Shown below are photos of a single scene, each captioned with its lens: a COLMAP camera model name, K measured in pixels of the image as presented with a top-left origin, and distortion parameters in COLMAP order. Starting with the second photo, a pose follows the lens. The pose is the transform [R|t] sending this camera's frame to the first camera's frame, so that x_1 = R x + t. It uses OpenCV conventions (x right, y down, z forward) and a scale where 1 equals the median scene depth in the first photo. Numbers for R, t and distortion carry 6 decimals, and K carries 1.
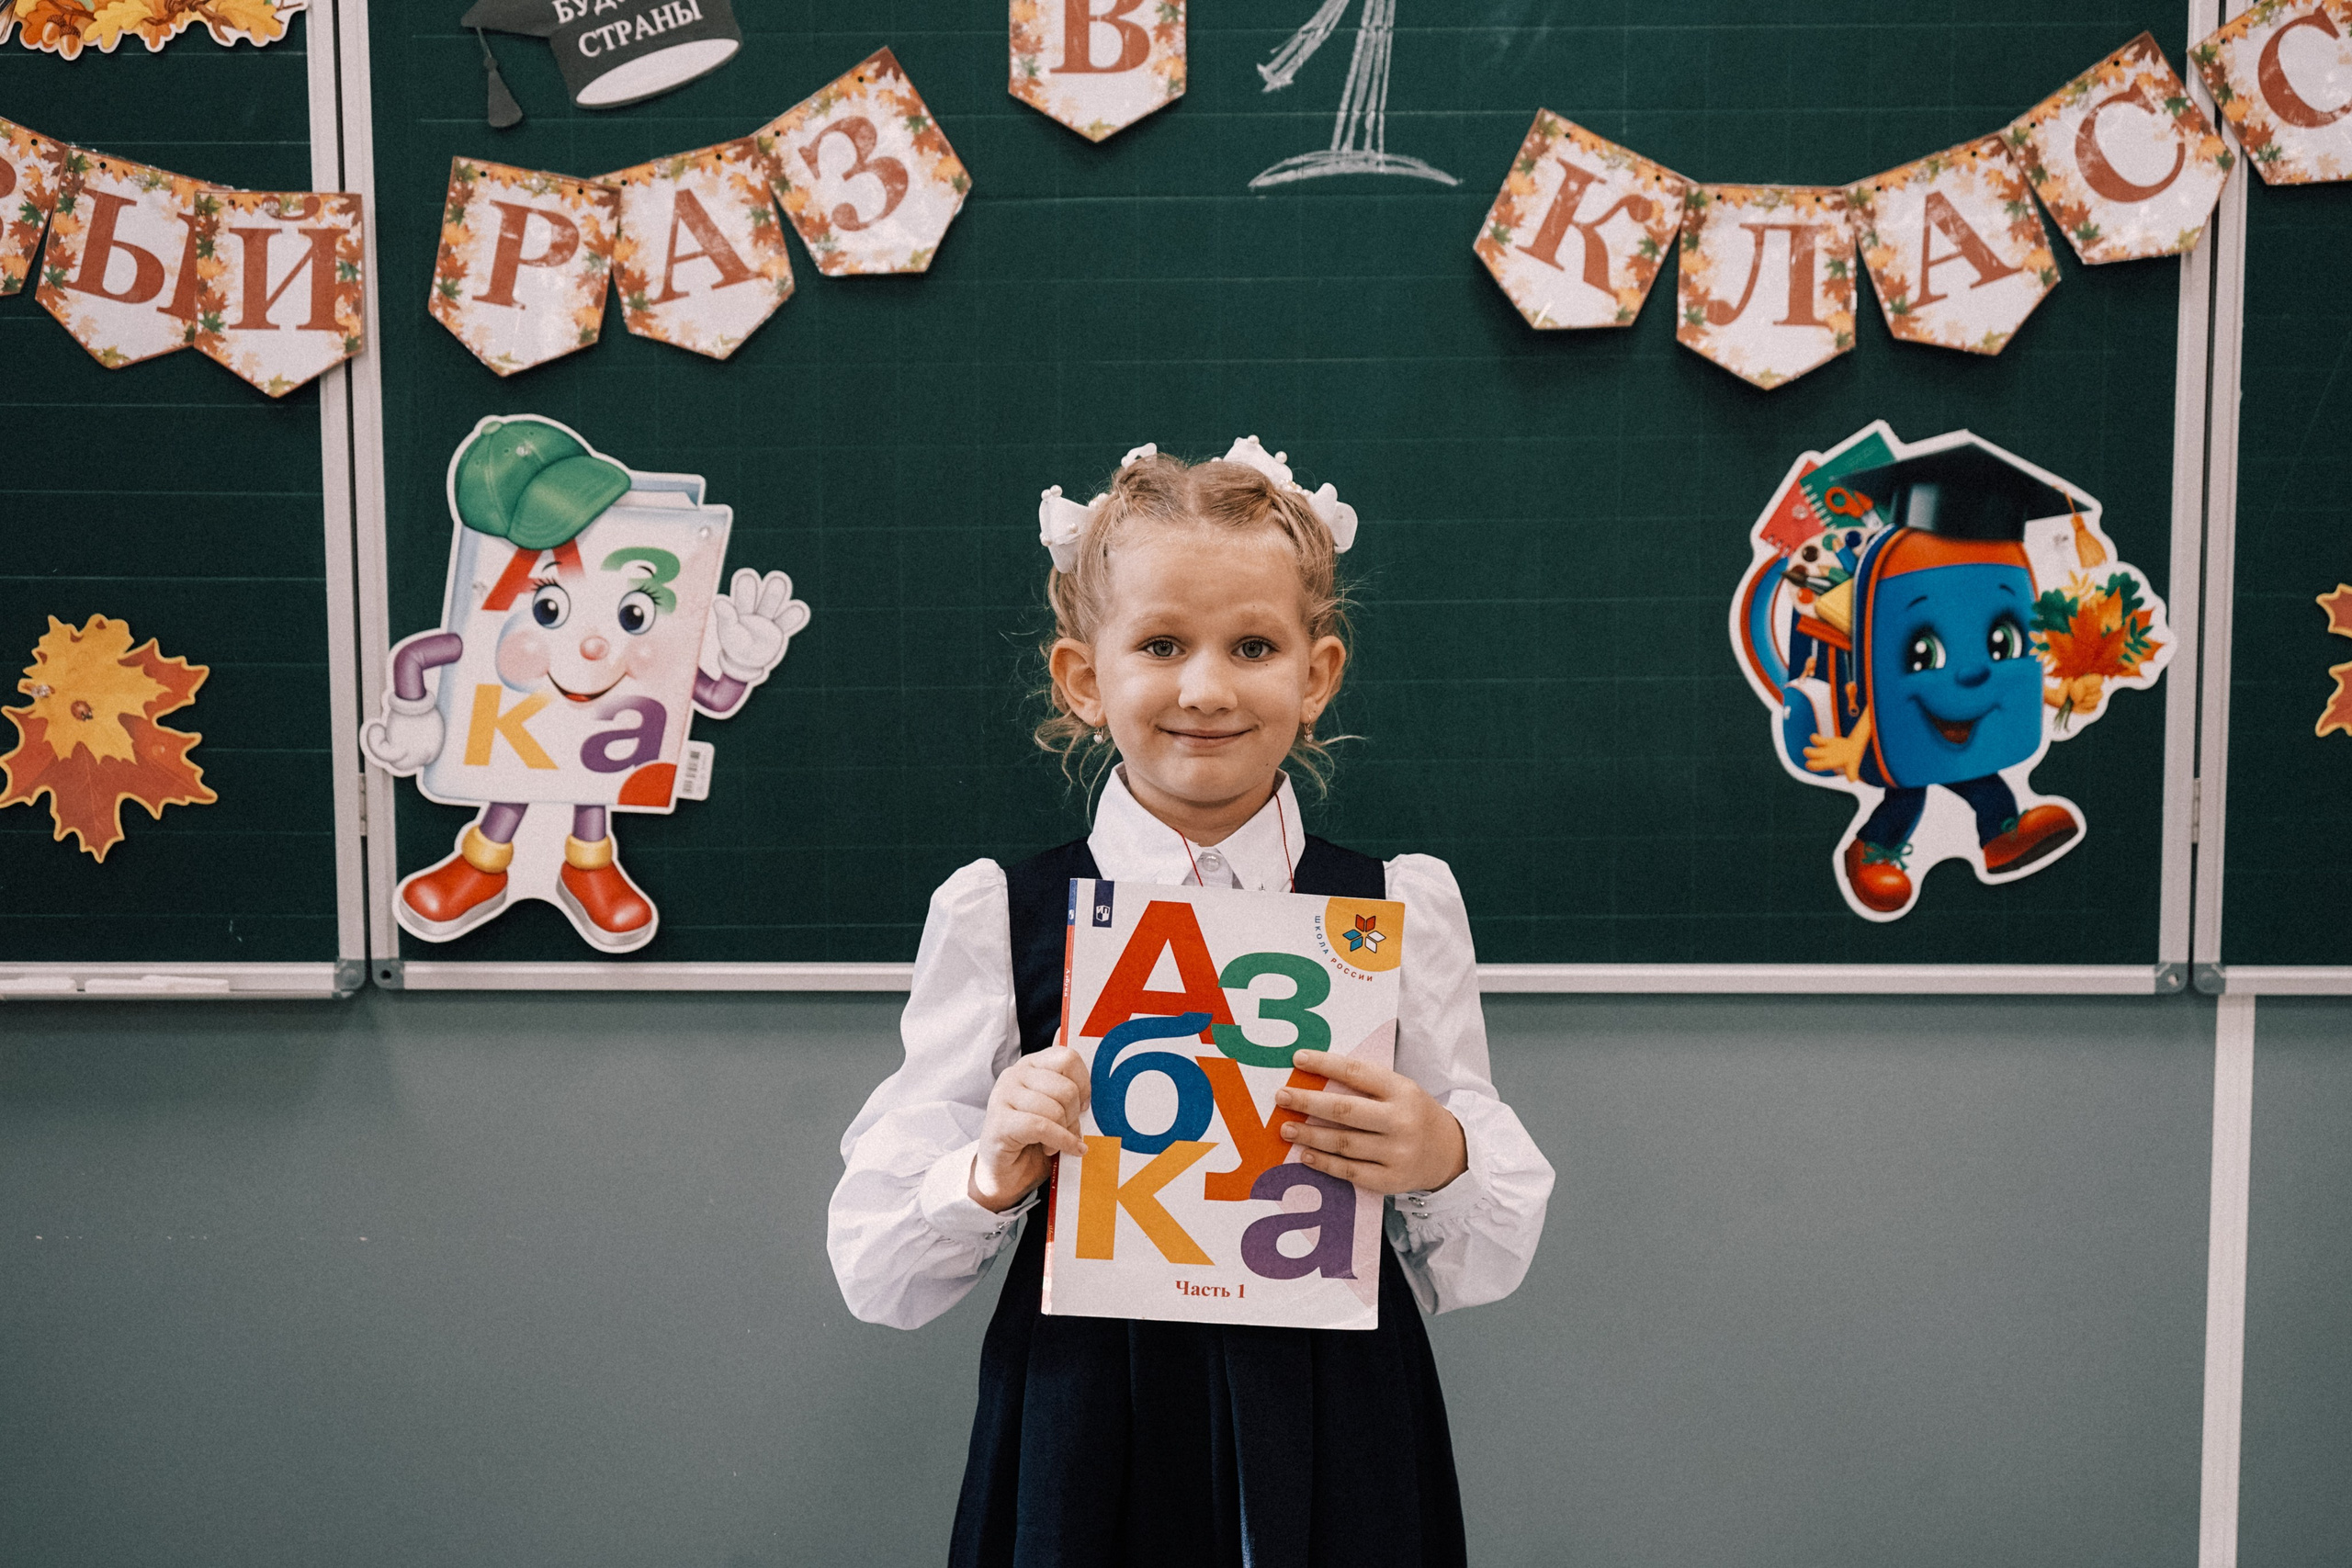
lens RADIAL K [[2800.4, 0, 1177.8], [0, 2800.4, 775.8], [0, 0, 1]] dist [0.014824, 0.000000]
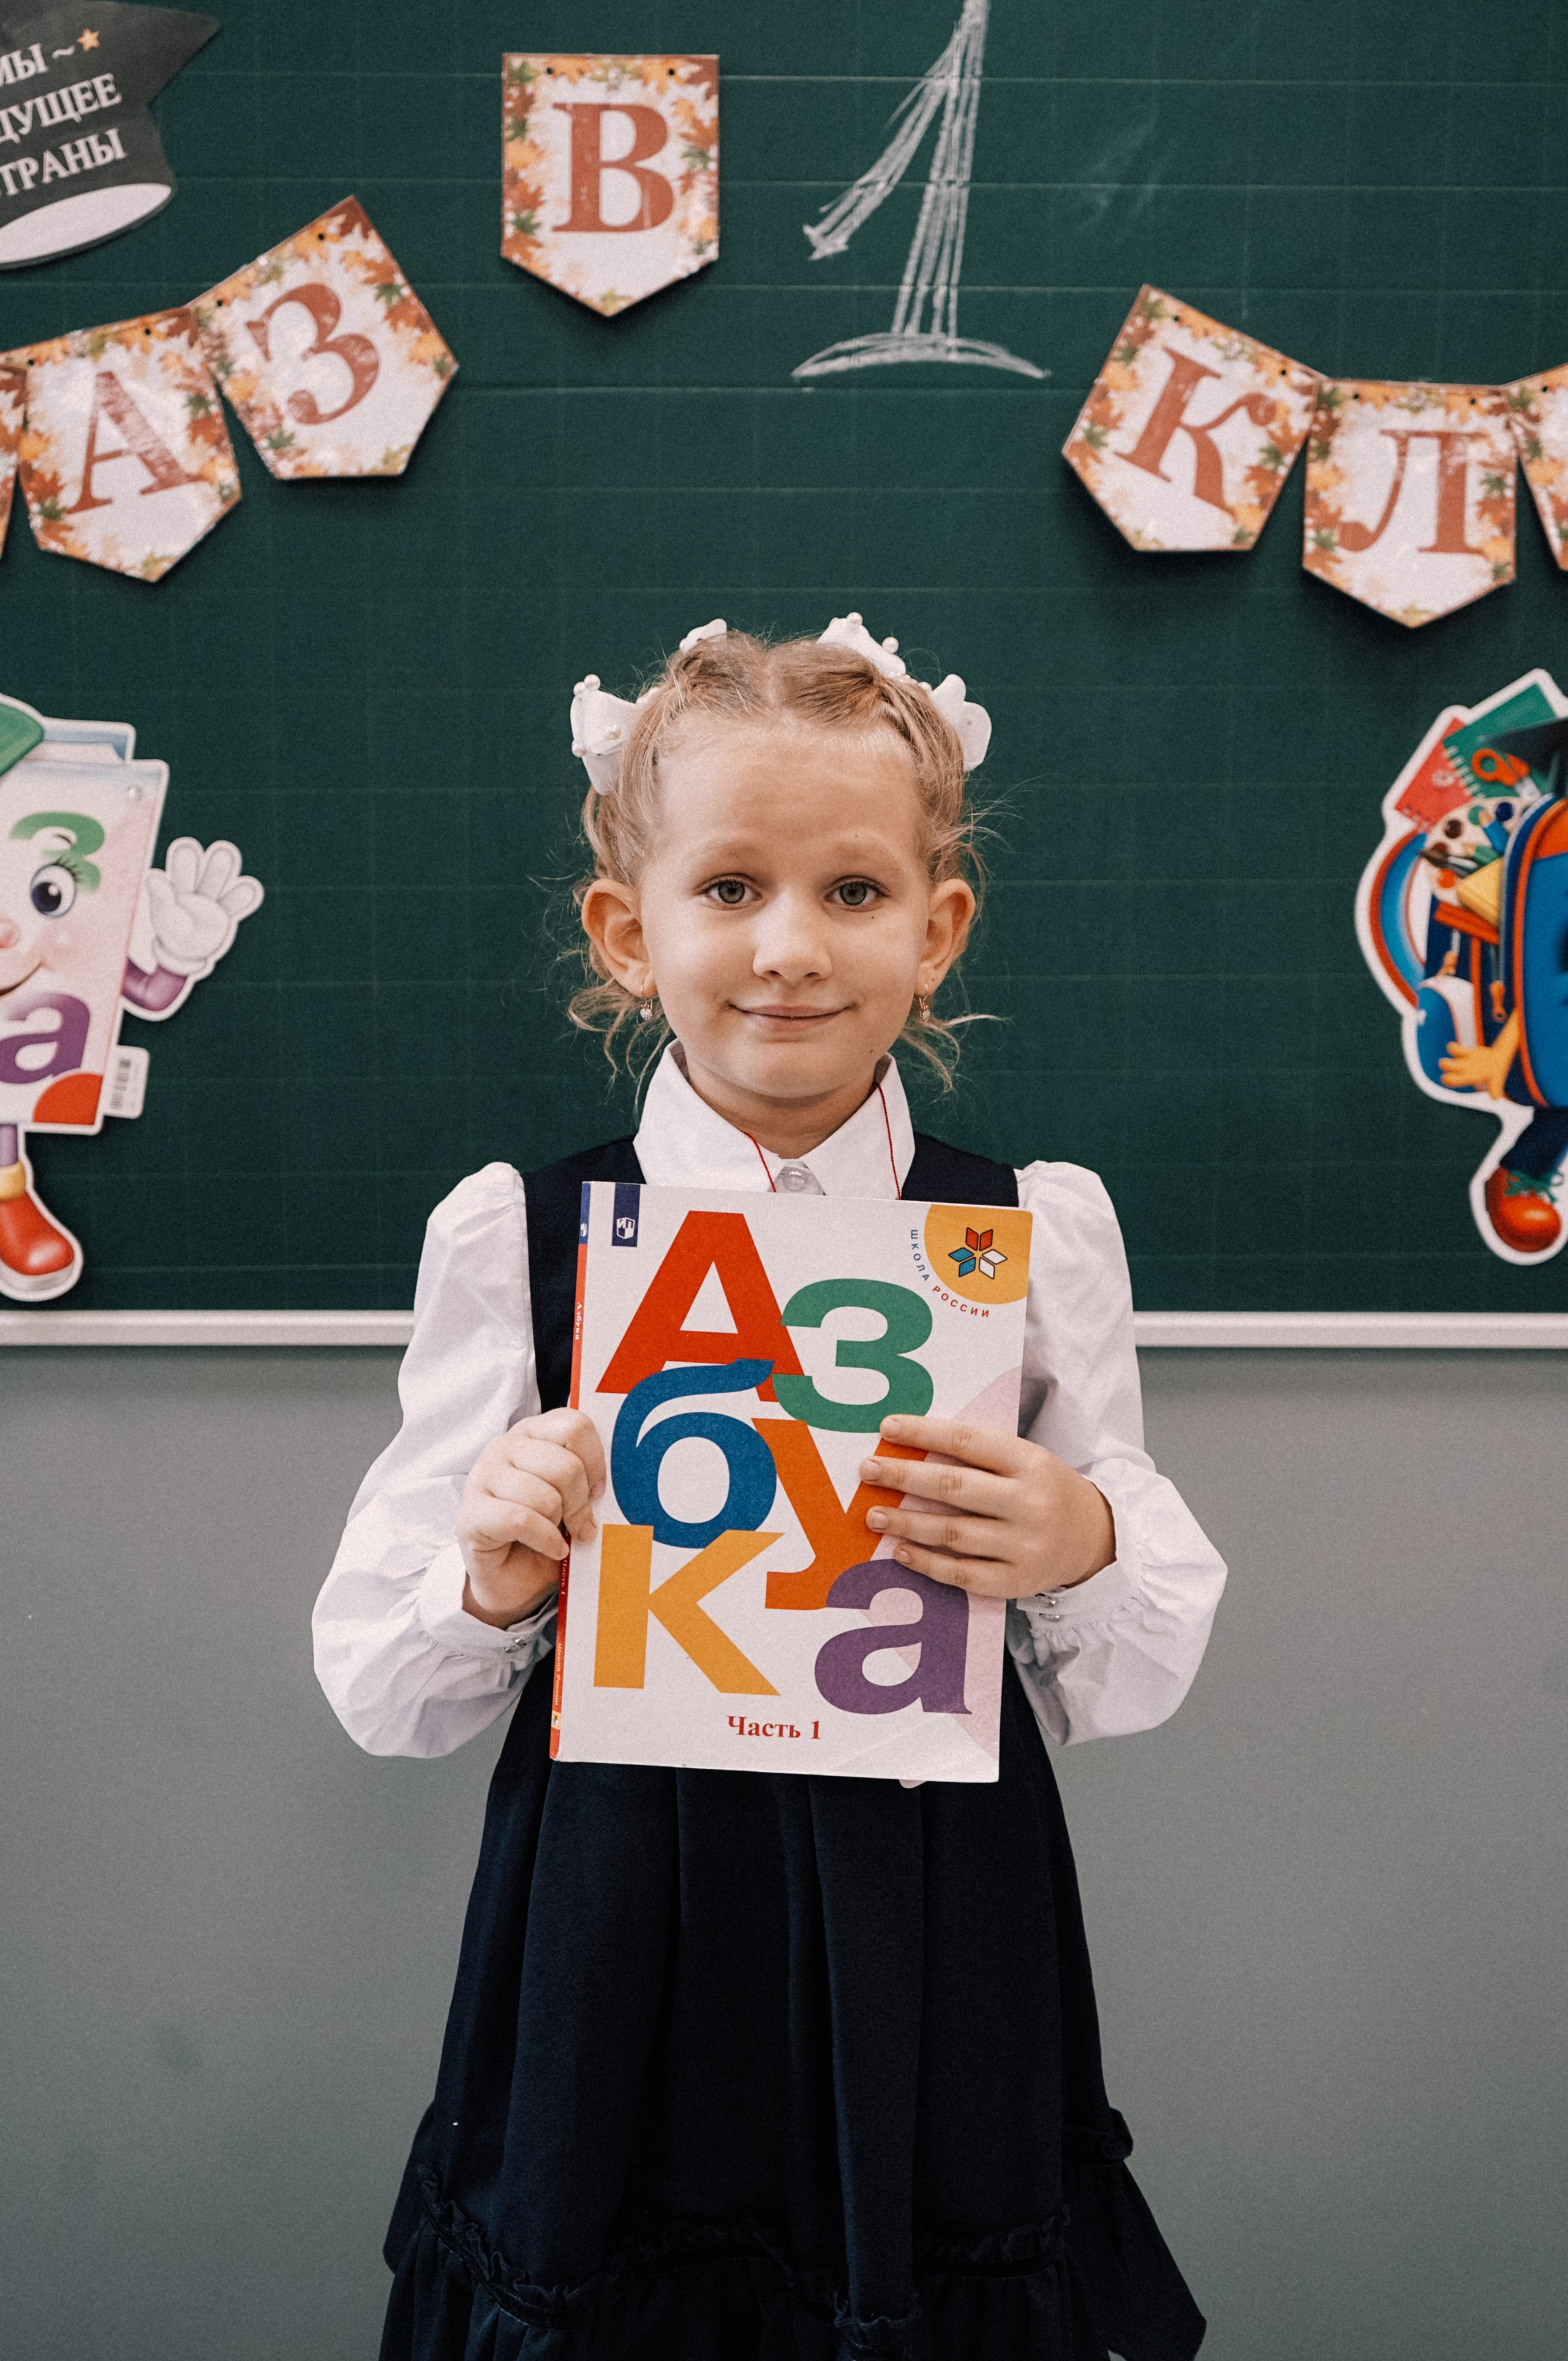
lens RADIAL K [[2409.7, 0, 727.7], [0, 2409.7, 1216.1], [0, 0, 1]] dist [0.009297, 0.000000]
pose [[0.999239, 0.001452, 0.038967, -0.021342], [-0.002833, 0.999369, 0.035419, 0.012487], [-0.038891, -0.035502, 0.998613, 0.280441]]
